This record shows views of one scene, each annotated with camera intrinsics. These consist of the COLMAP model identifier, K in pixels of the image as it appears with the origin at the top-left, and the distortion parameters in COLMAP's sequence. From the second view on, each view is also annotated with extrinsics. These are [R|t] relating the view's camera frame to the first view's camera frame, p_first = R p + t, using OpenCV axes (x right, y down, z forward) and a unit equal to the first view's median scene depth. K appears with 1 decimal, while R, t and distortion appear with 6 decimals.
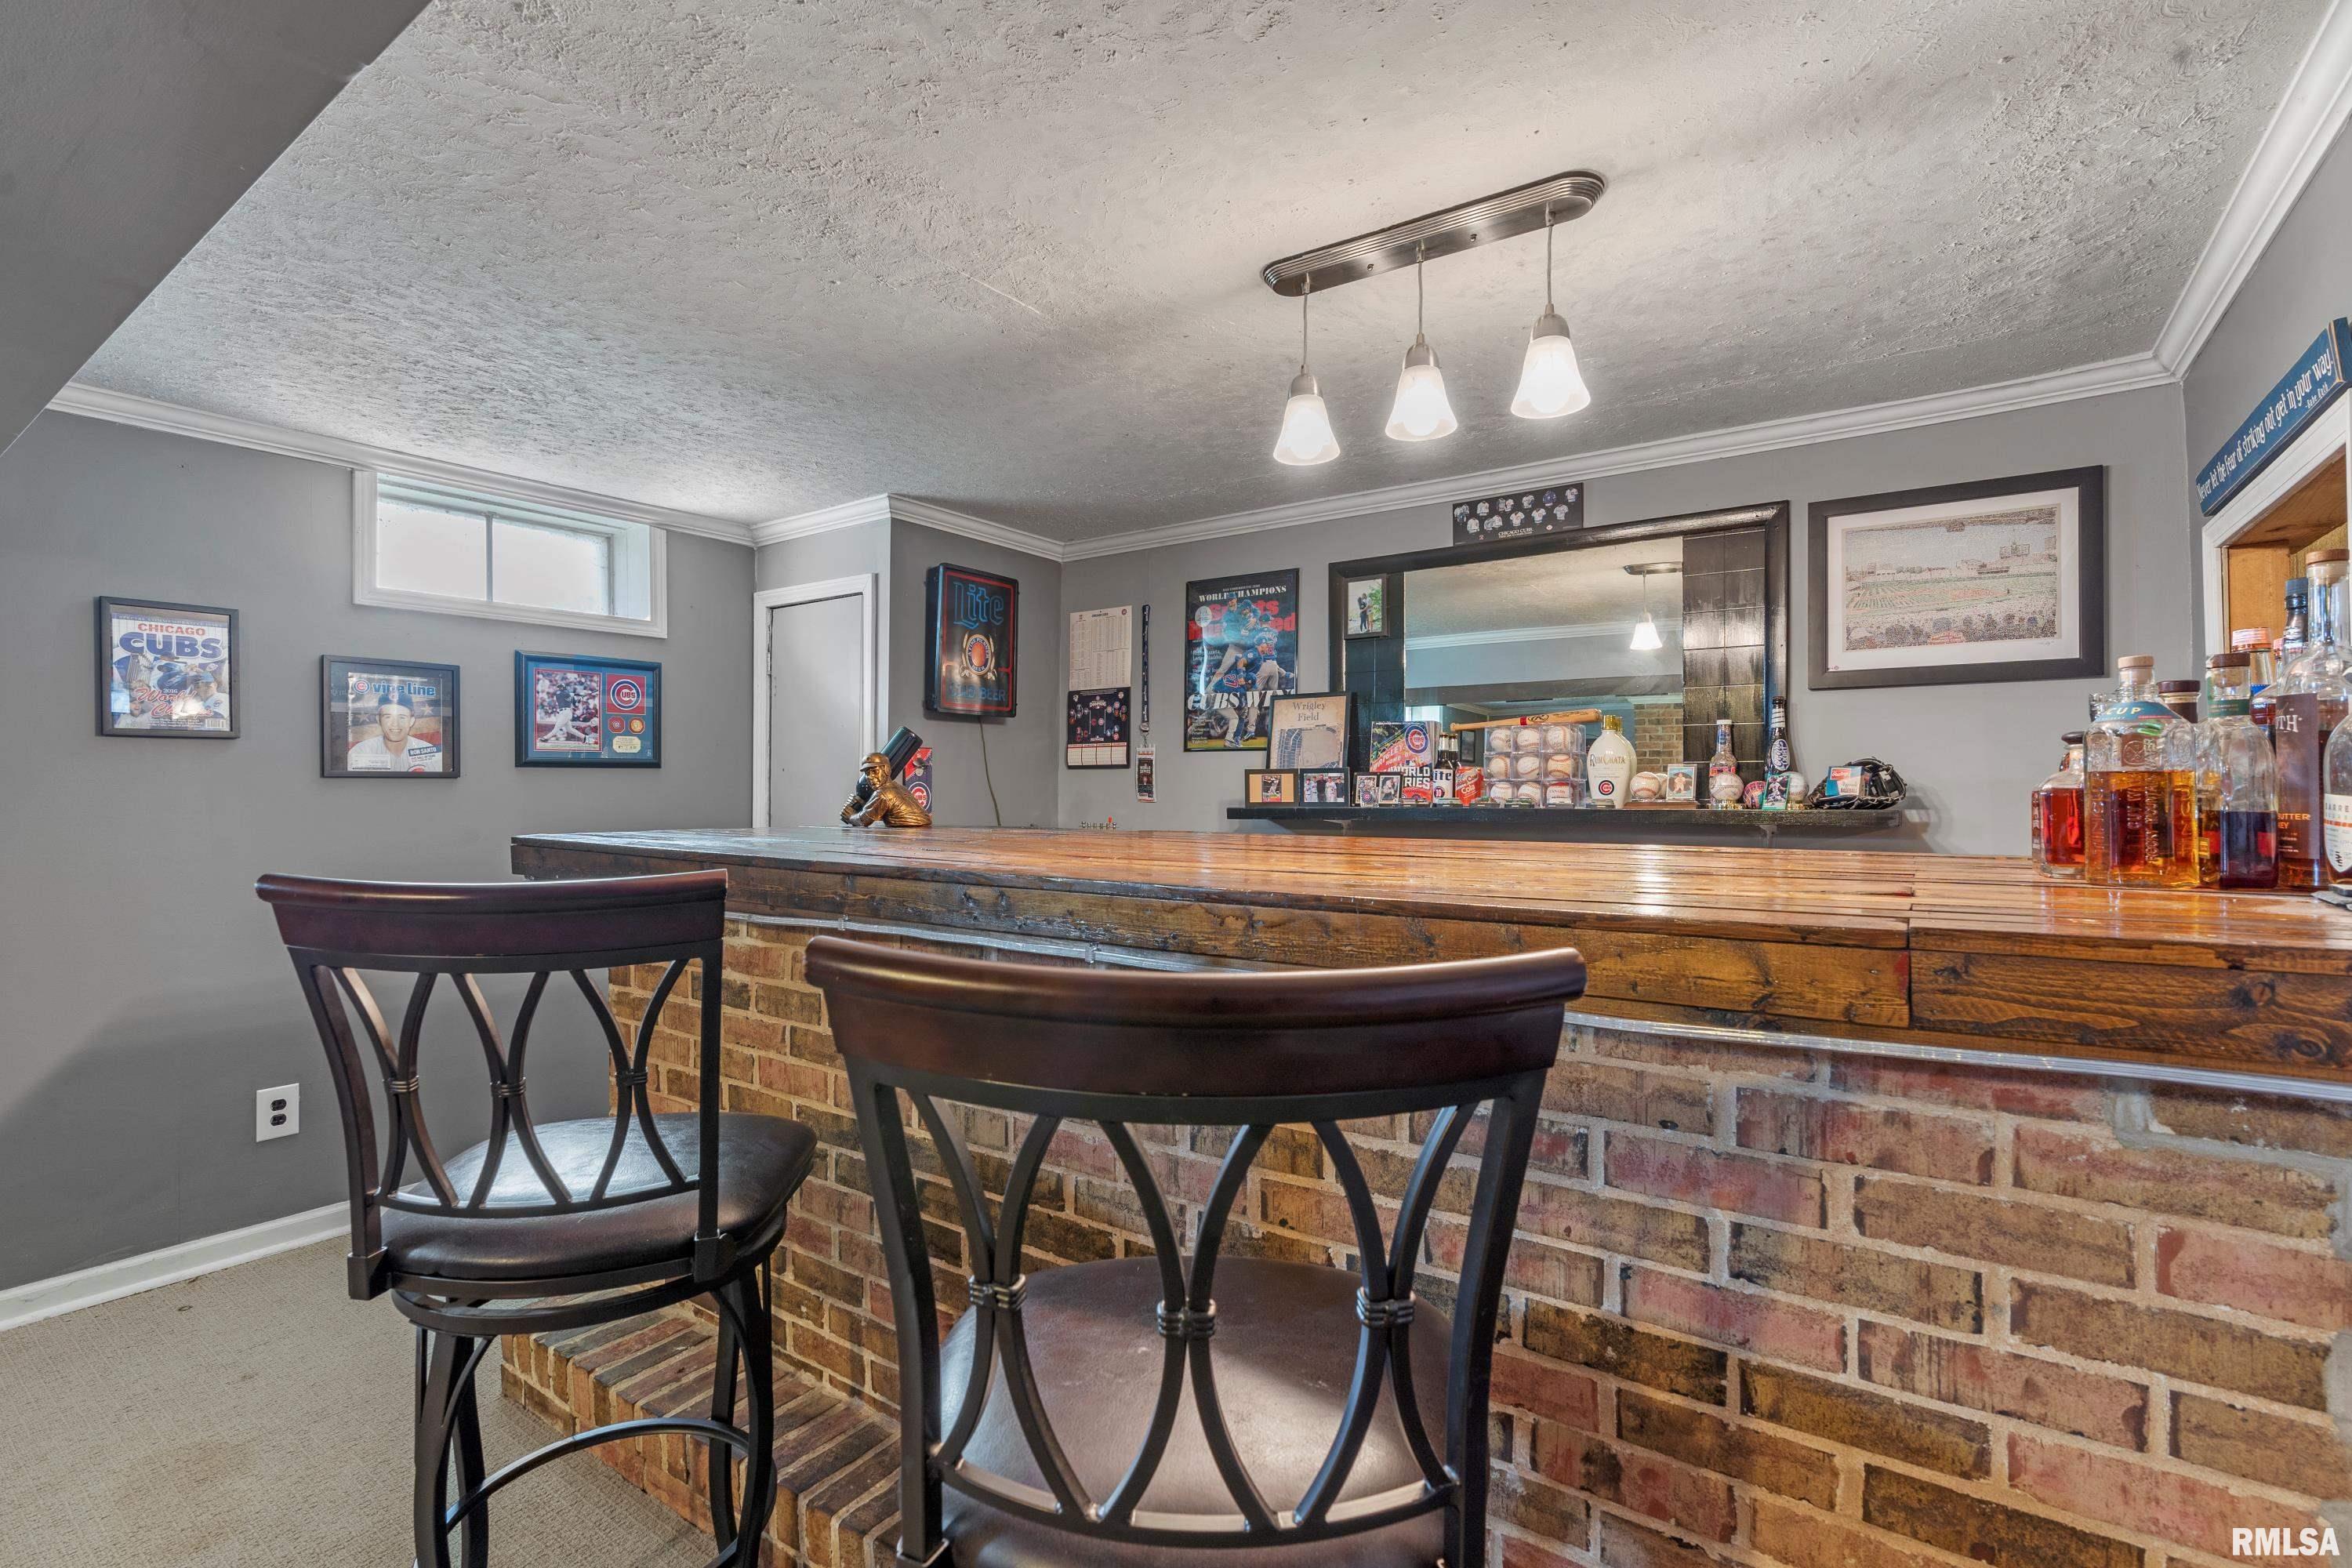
lens RADIAL K [[1071.7, 0, 1176.0], [0, 1071.7, 784.0], [0, 0, 1]] dist [-0.002197, -0.000266]
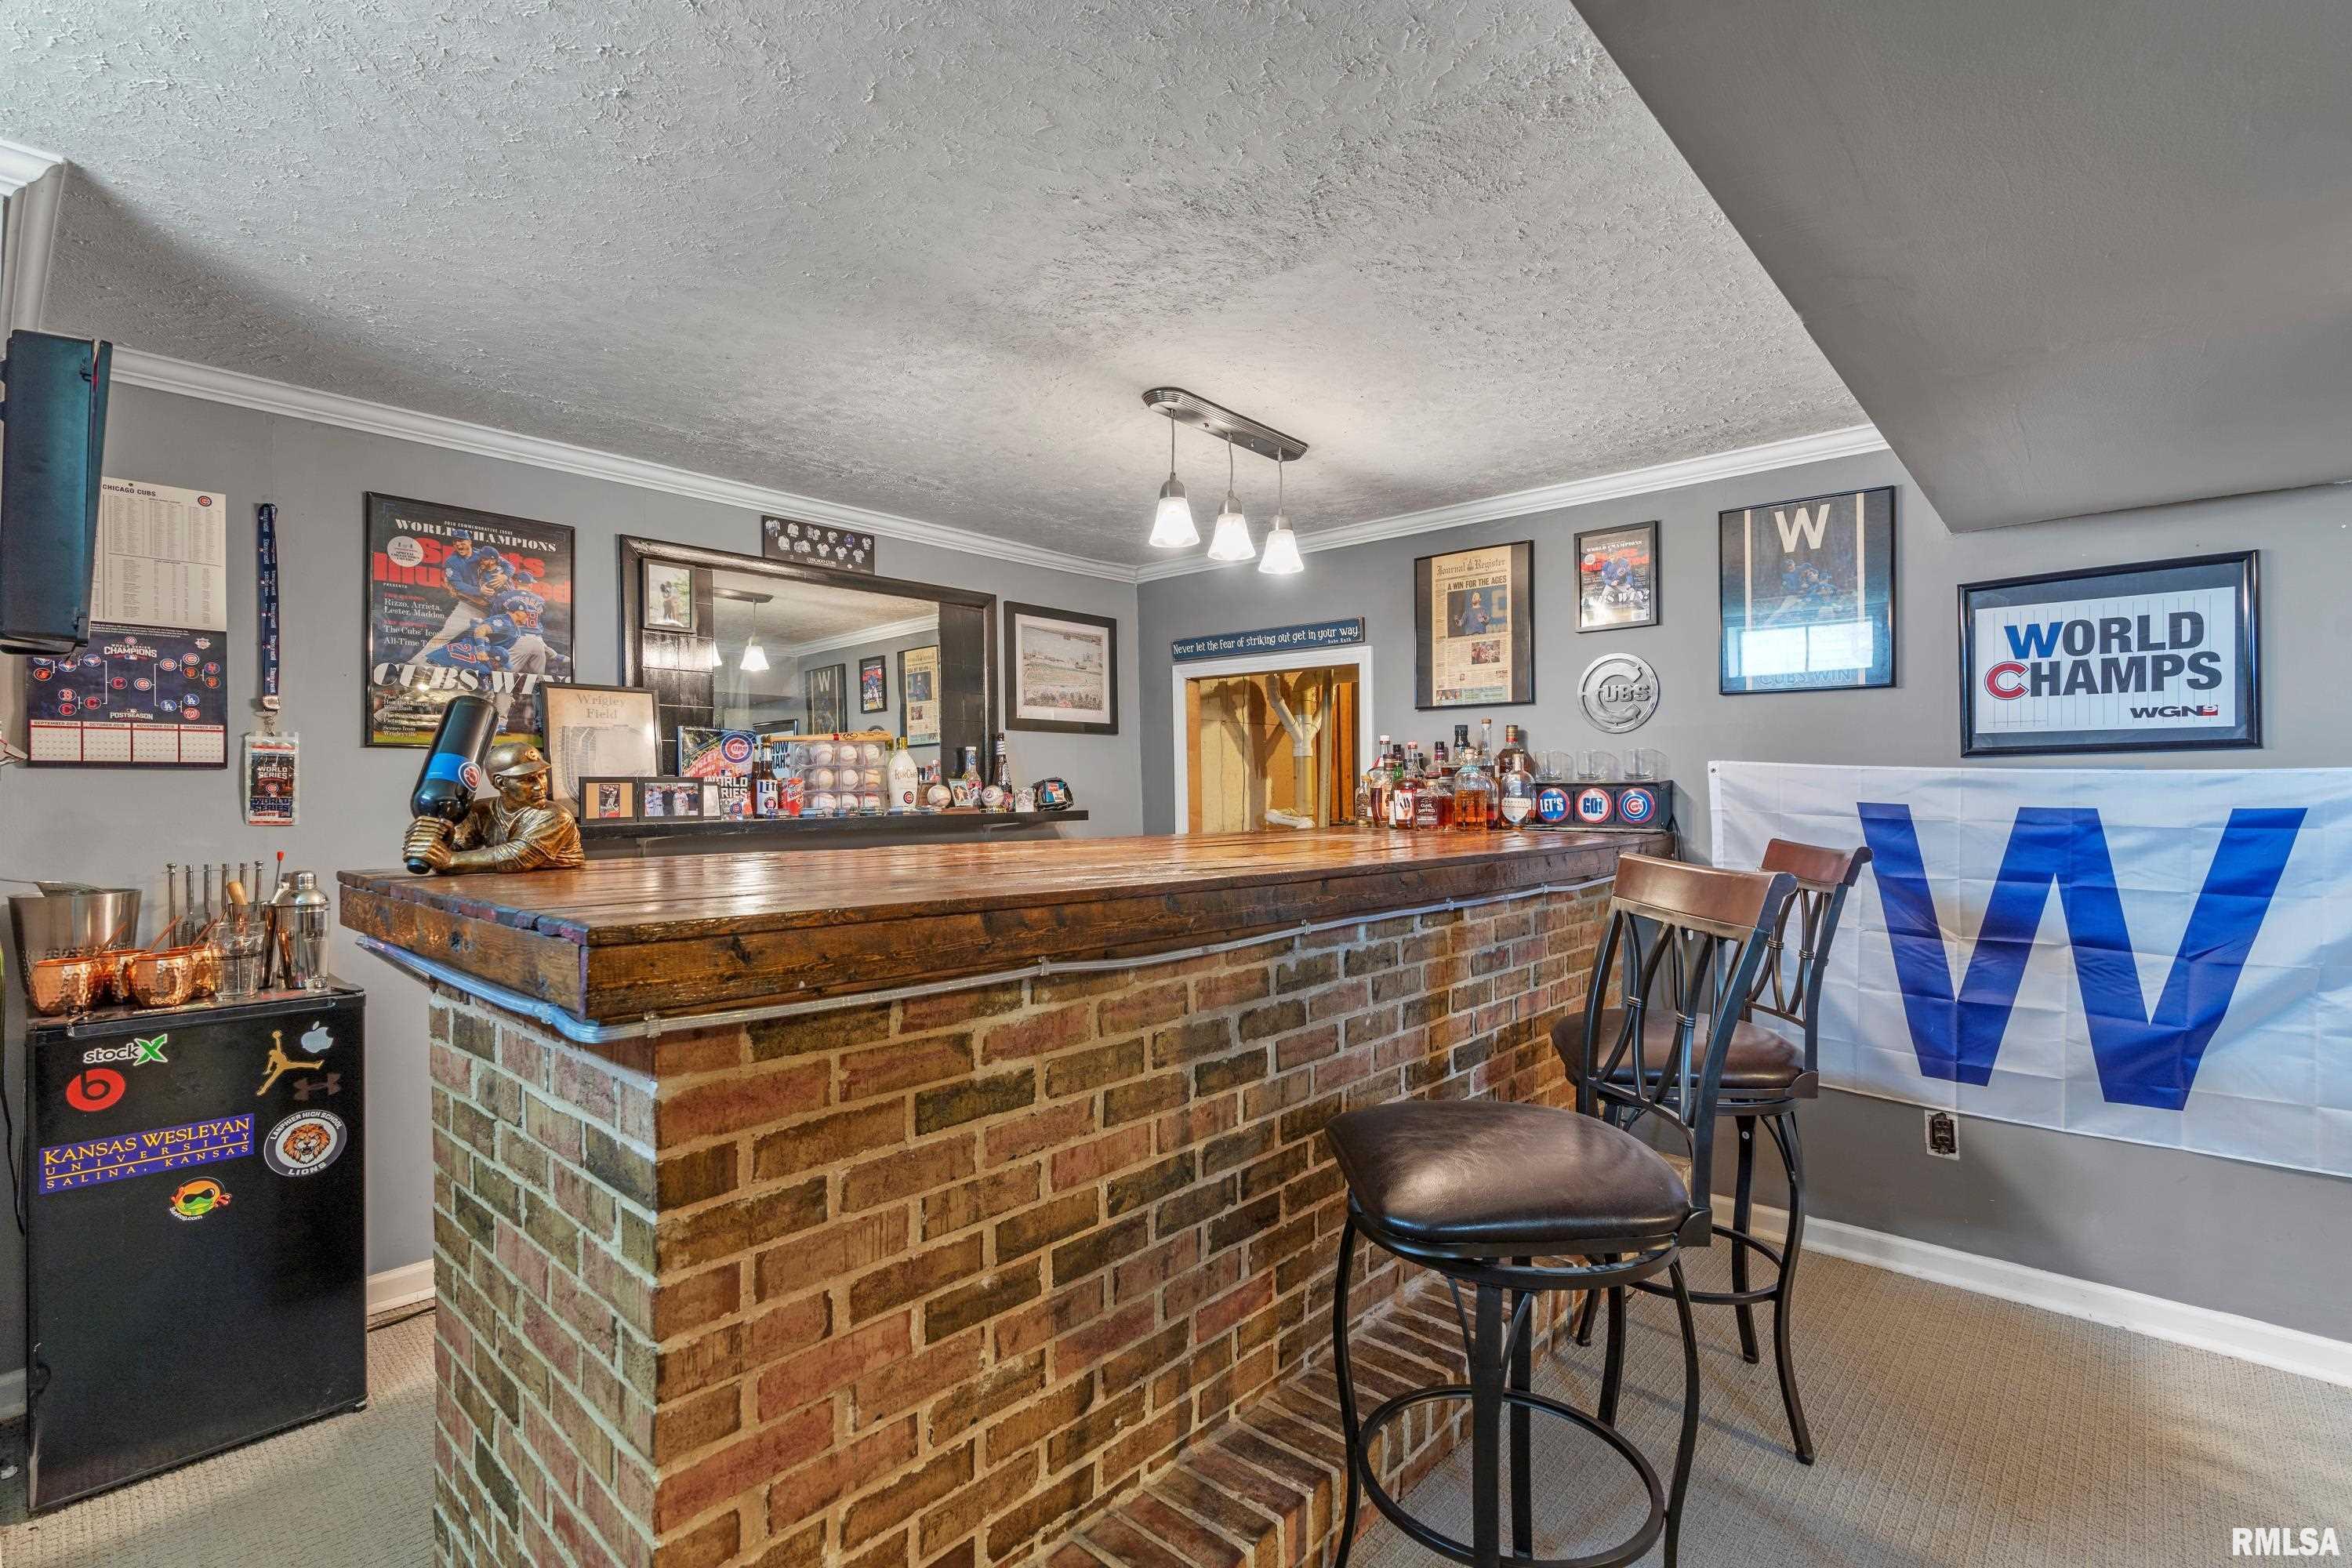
lens RADIAL K [[1071.7, 0, 1176.0], [0, 1071.7, 784.0], [0, 0, 1]] dist [-0.002197, -0.000266]
pose [[0.127739, 0.007171, 0.991782, -0.670851], [-0.000449, 0.999974, -0.007172, -0.002887], [-0.991808, 0.000471, 0.127739, 0.480620]]
